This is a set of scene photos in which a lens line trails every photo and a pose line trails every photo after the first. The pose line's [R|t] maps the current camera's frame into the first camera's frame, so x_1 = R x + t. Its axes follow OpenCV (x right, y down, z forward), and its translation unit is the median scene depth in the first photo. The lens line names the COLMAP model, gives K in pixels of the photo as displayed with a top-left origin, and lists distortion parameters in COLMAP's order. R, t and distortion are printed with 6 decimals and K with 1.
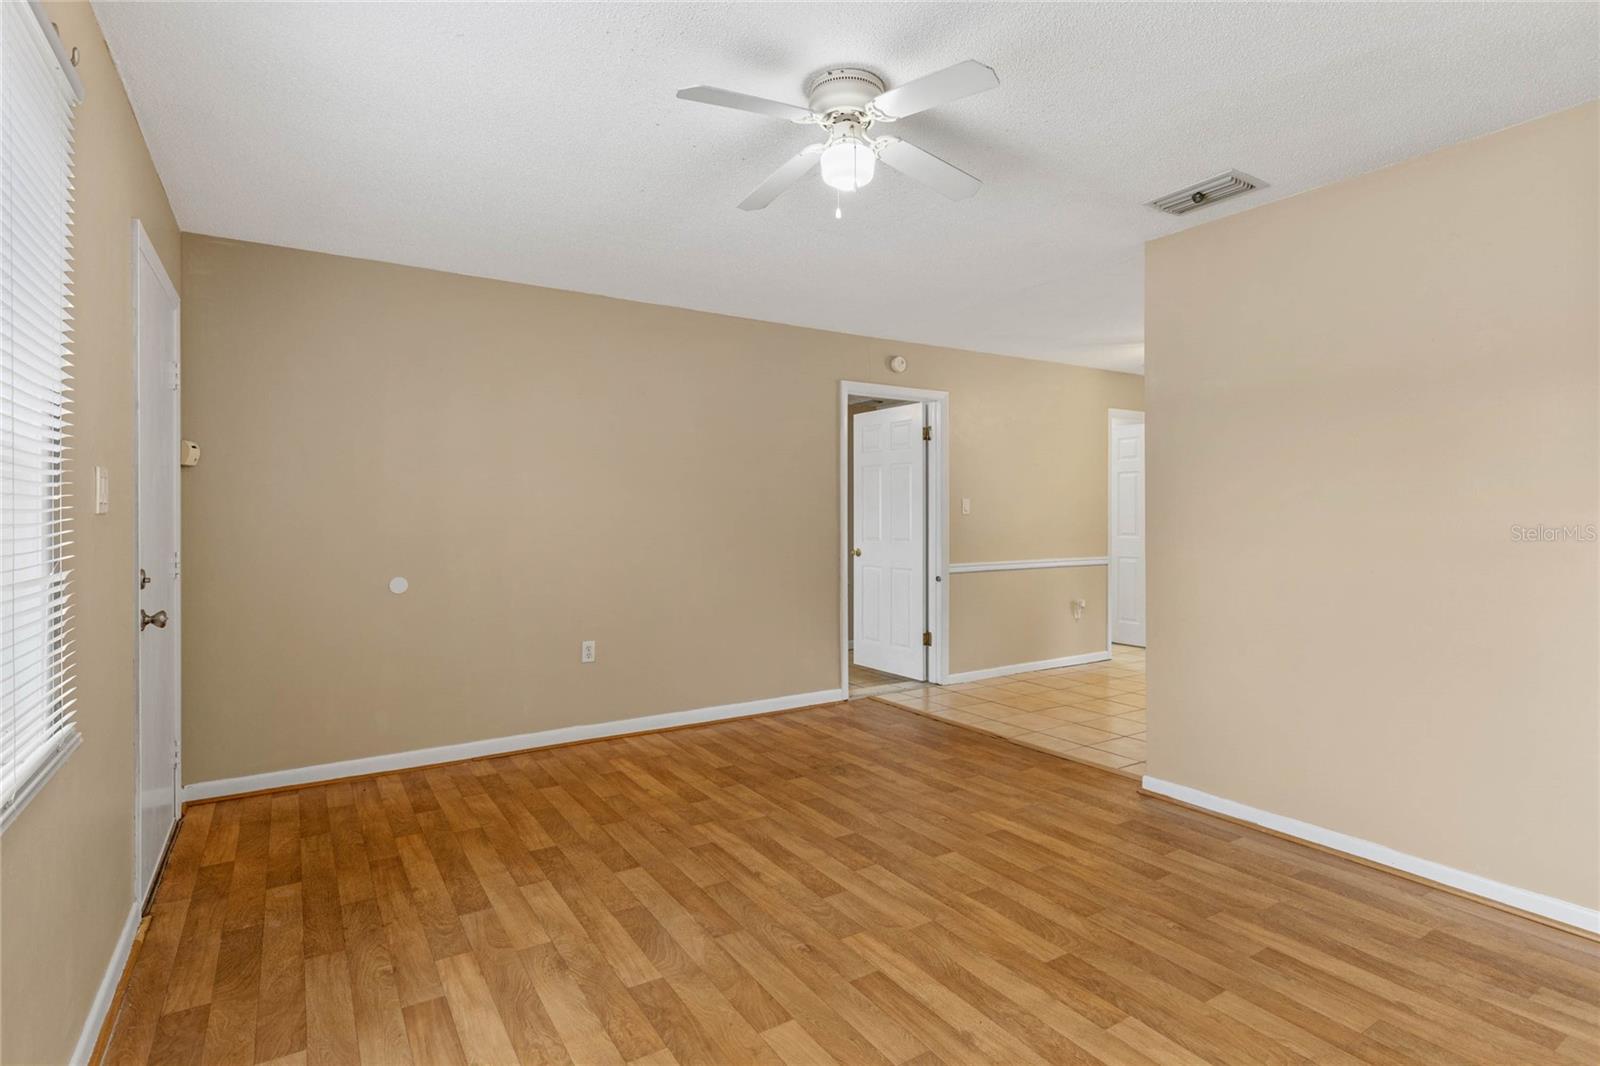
lens RADIAL K [[796.0, 0, 796.7], [0, 796.0, 516.5], [0, 0, 1]] dist [-0.000409, -0.000563]
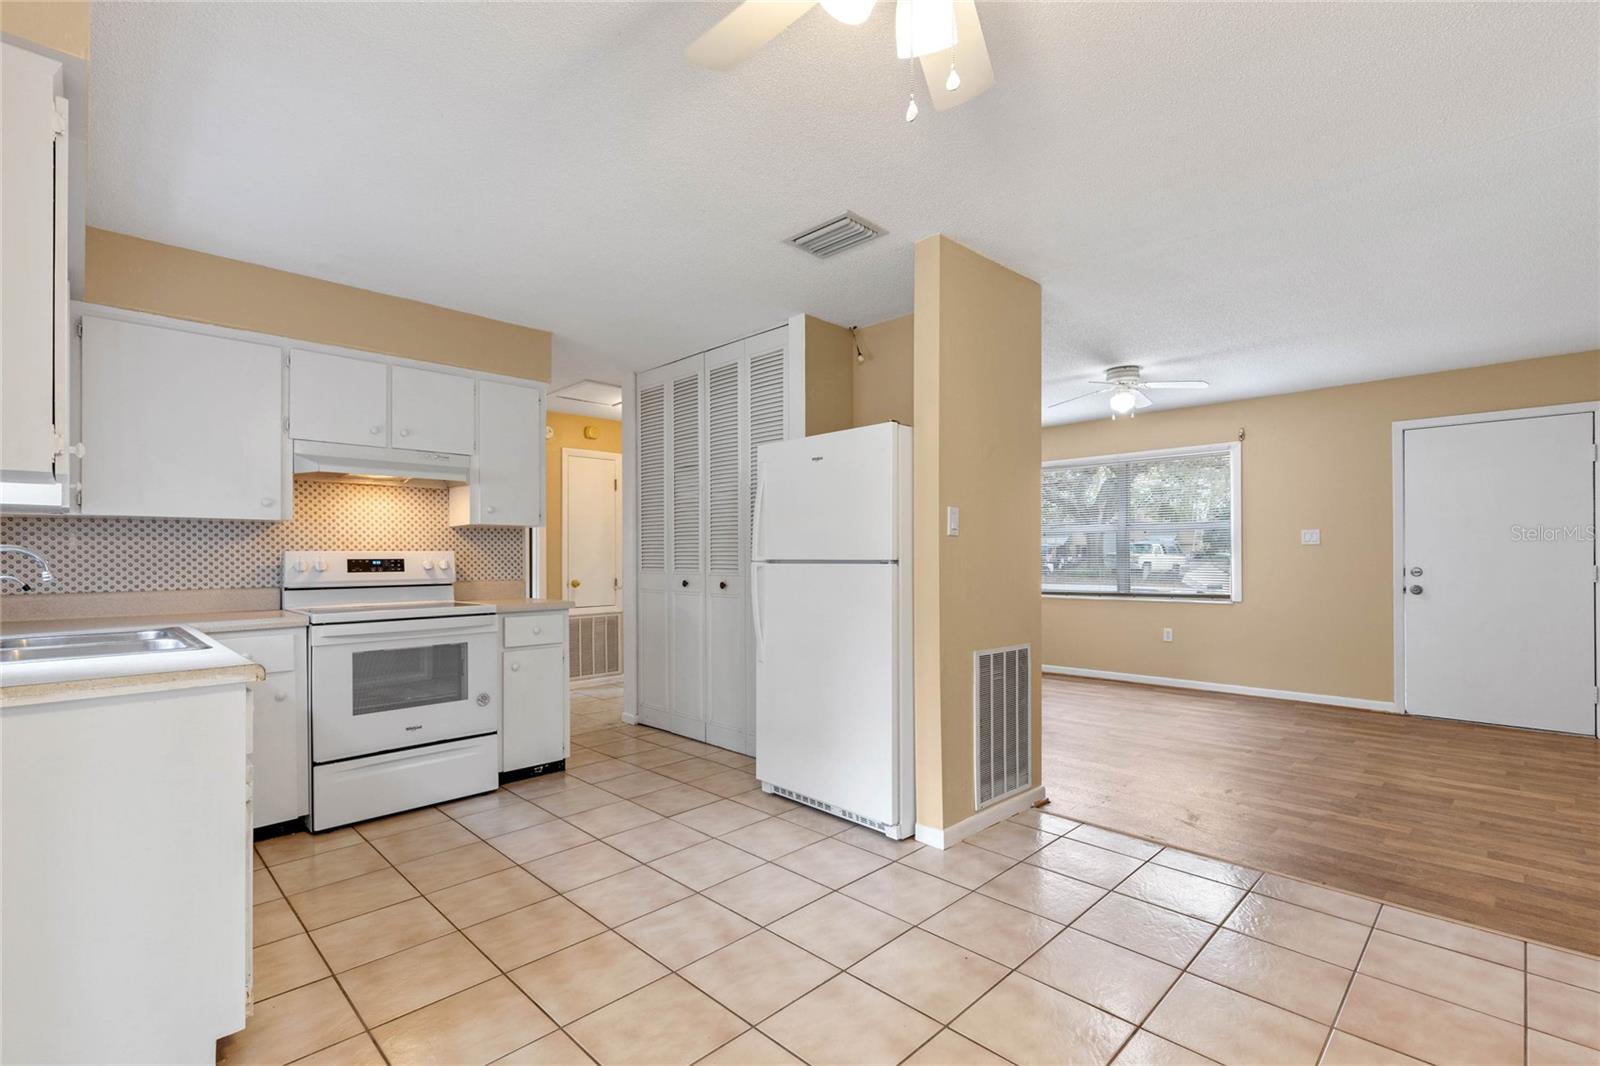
lens RADIAL K [[718.5, 0, 799.5], [0, 718.5, 555.1], [0, 0, 1]] dist [0.004099, -0.001207]
pose [[-0.976767, 0.003720, -0.214273, 1.153903], [0.003459, 0.999993, 0.001594, 0.018550], [0.214277, 0.000816, -0.976773, 2.248101]]
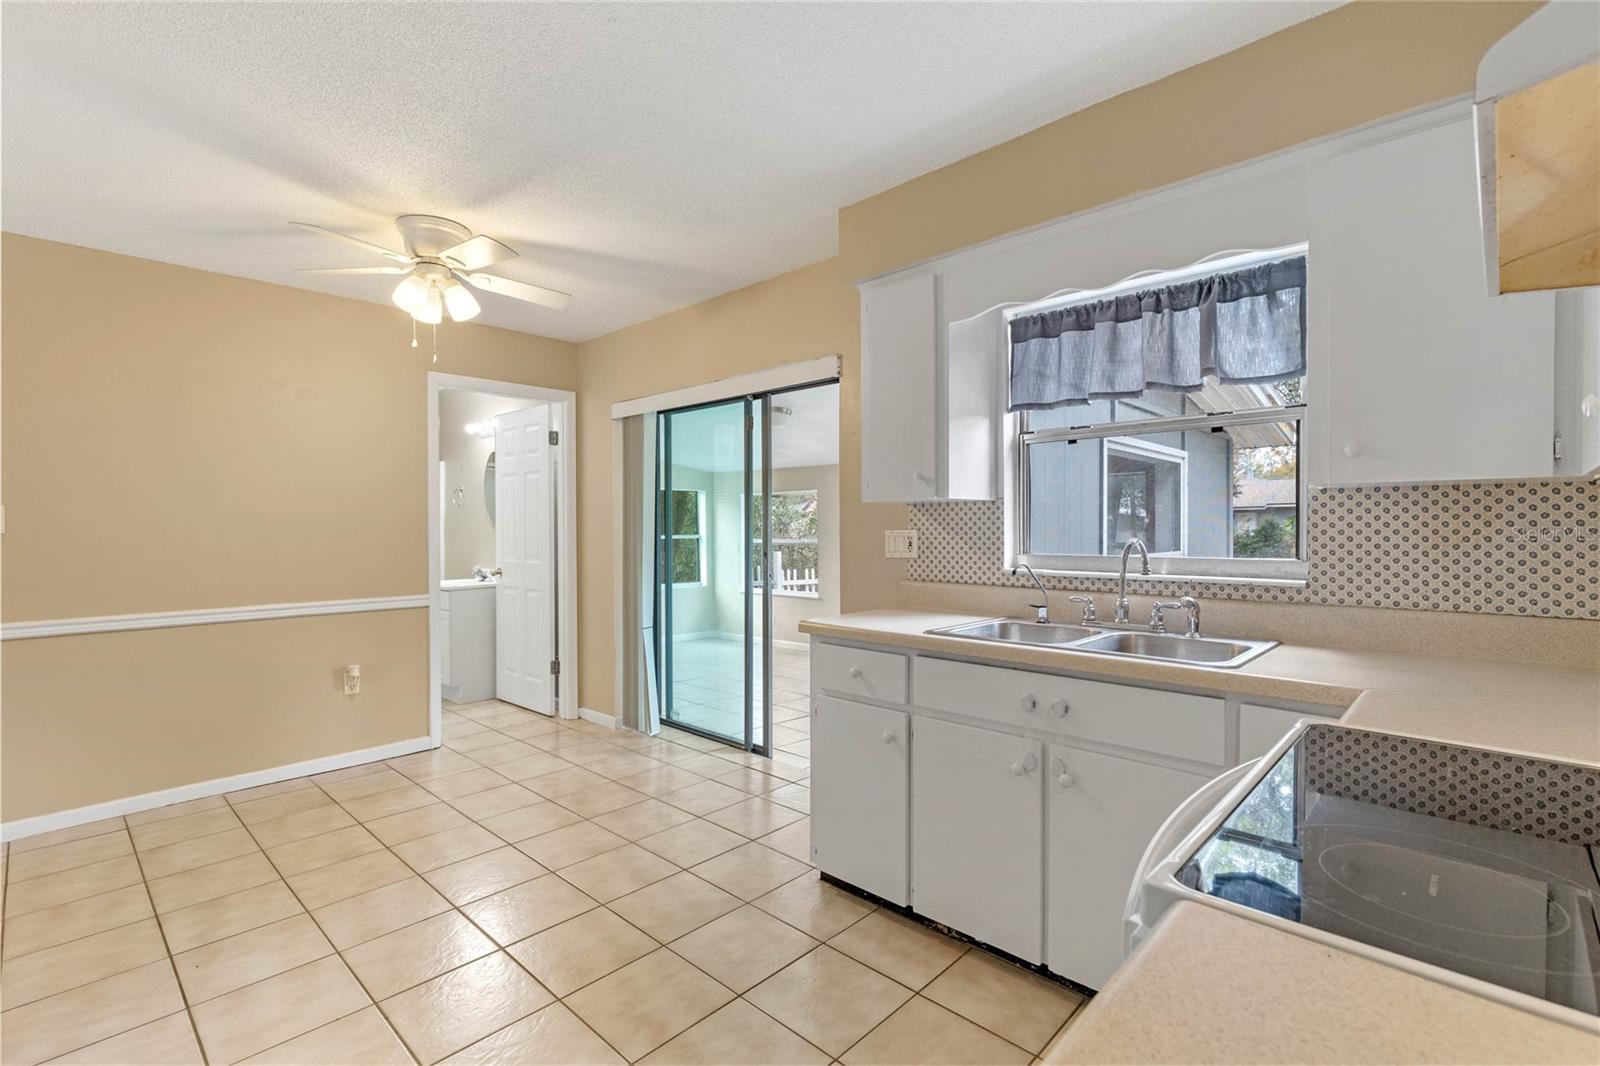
lens RADIAL K [[718.5, 0, 794.4], [0, 718.5, 526.8], [0, 0, 1]] dist [0.004099, -0.001207]
pose [[0.970300, -0.008264, 0.241764, 1.239663], [0.008933, 0.999959, -0.001671, -0.007228], [-0.241740, 0.003781, 0.970334, 0.782994]]
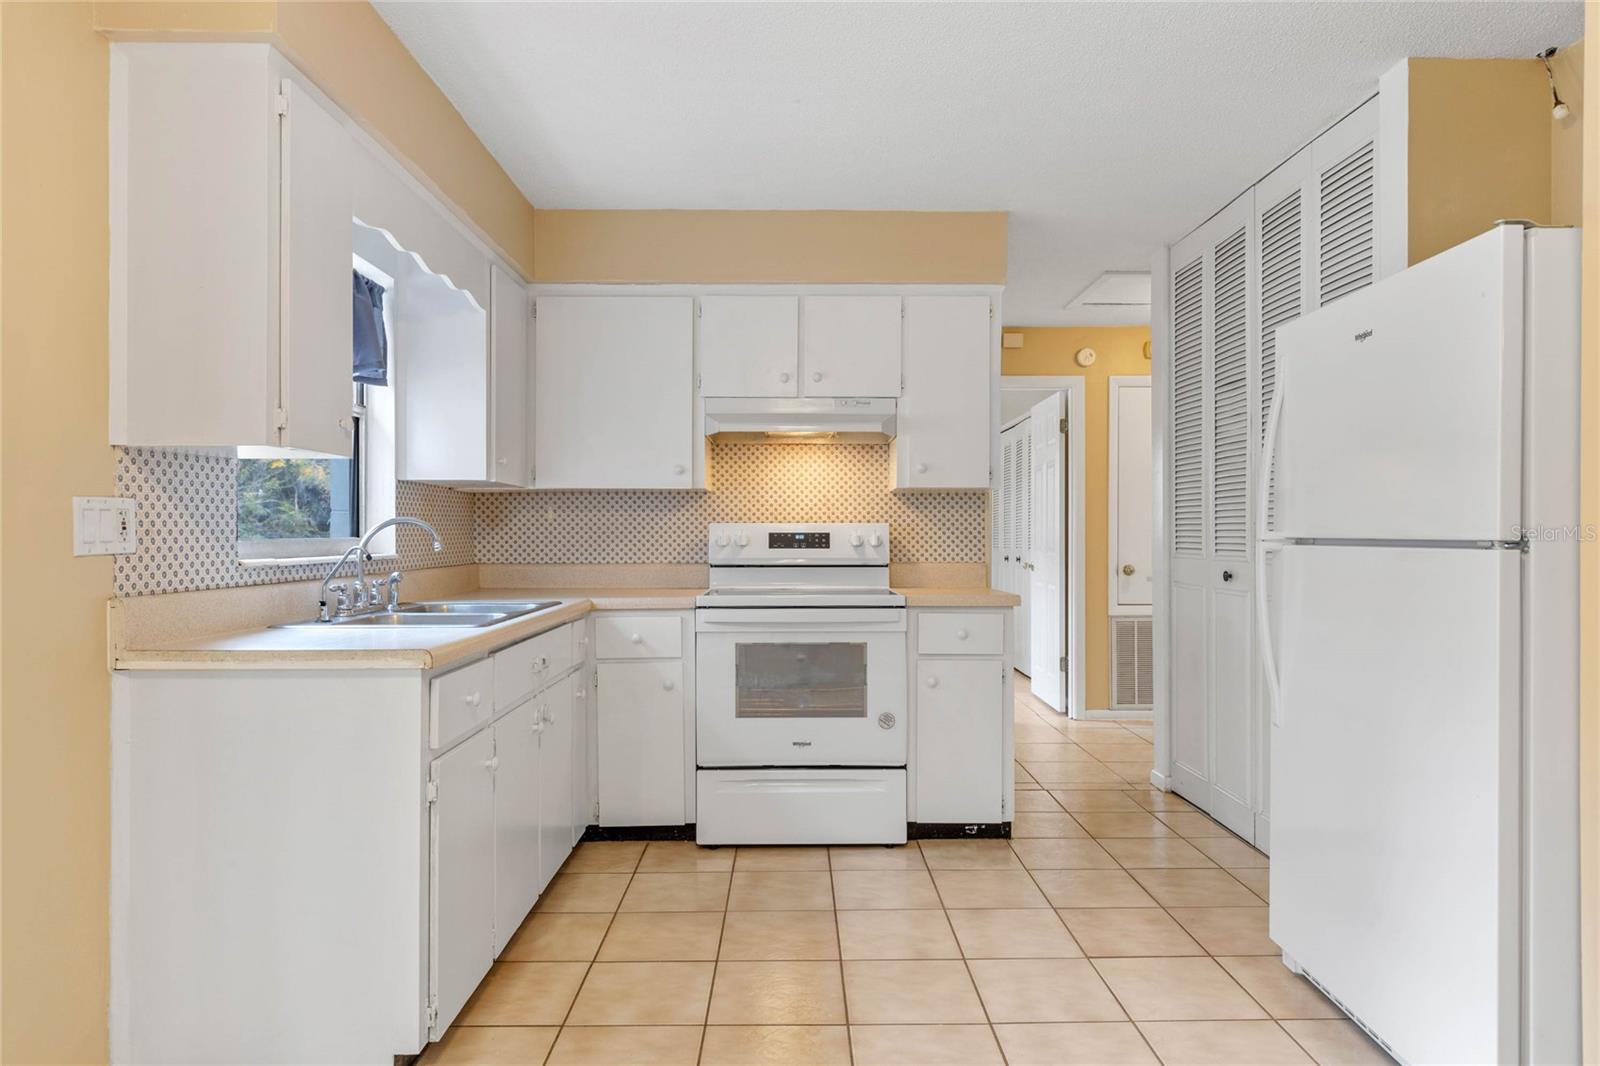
lens RADIAL K [[945.8, 0, 798.7], [0, 945.8, 530.0], [0, 0, 1]] dist [0.003027, 0.005248]
pose [[-0.847042, 0.000139, 0.531526, 0.879714], [0.000877, 0.999999, 0.001136, 0.019293], [-0.531525, 0.001428, -0.847041, 2.028827]]
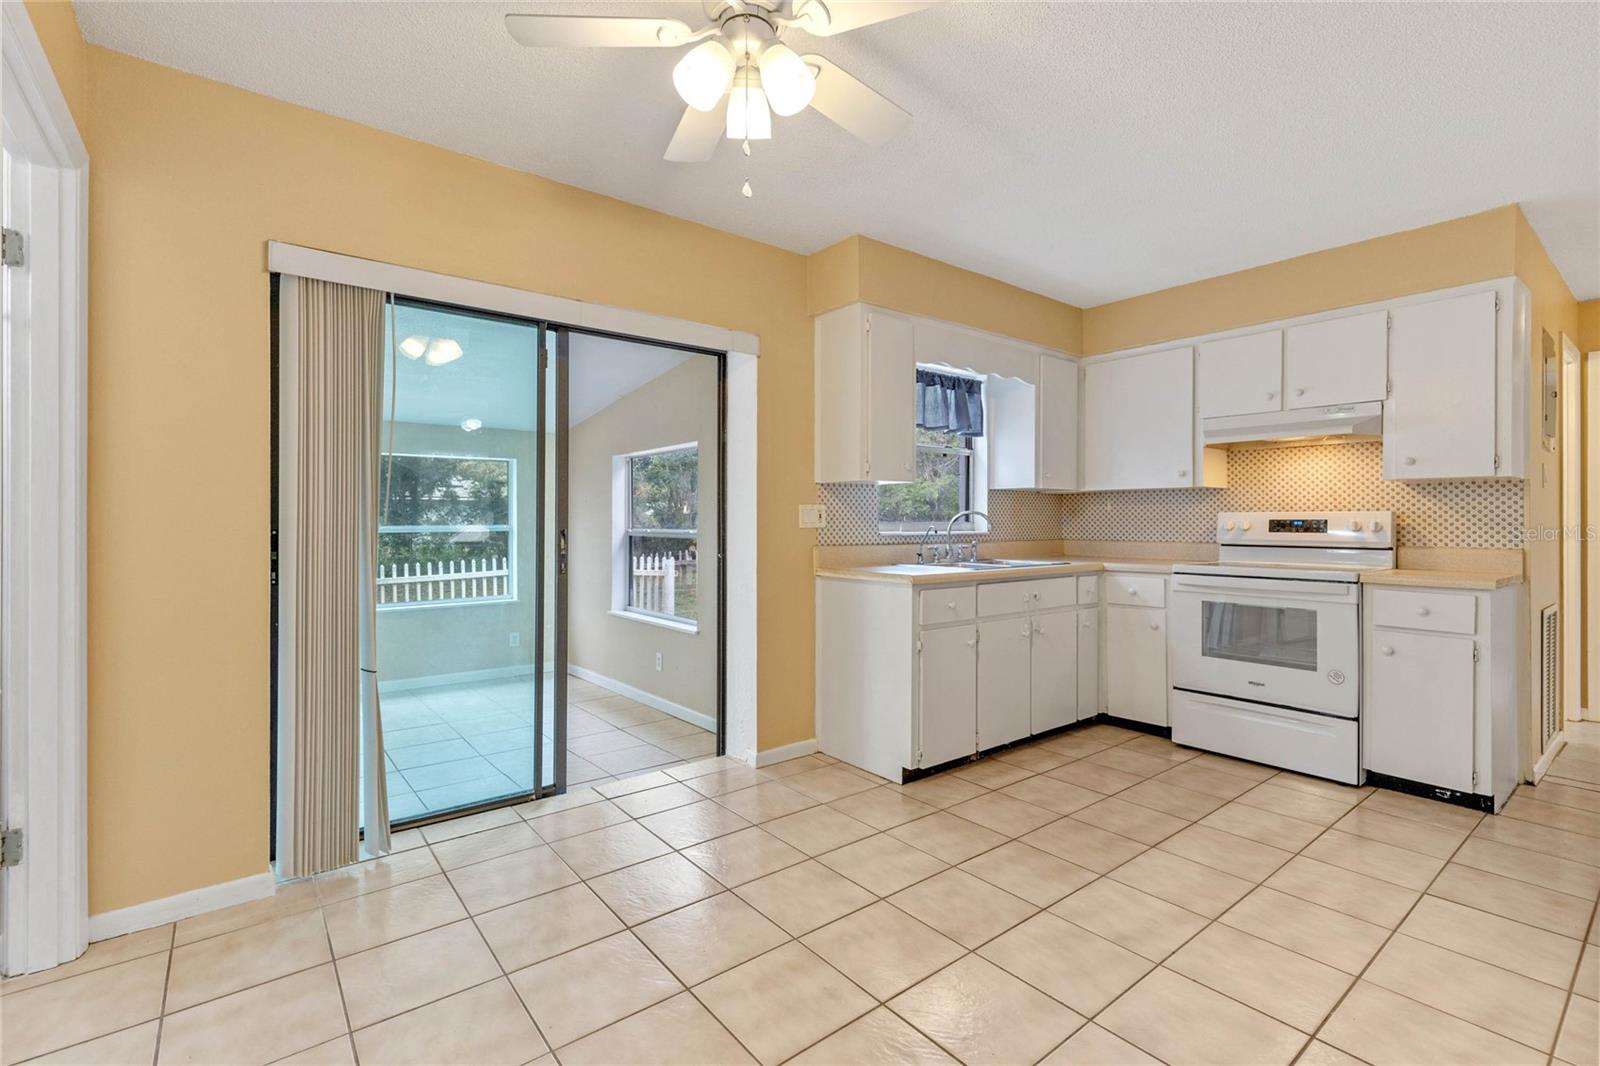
lens RADIAL K [[718.5, 0, 796.9], [0, 718.5, 517.6], [0, 0, 1]] dist [0.004099, -0.001207]
pose [[-0.098566, 0.003021, 0.995126, 0.431697], [0.002611, 0.999993, -0.002777, 0.022563], [-0.995127, 0.002324, -0.098573, 1.874892]]
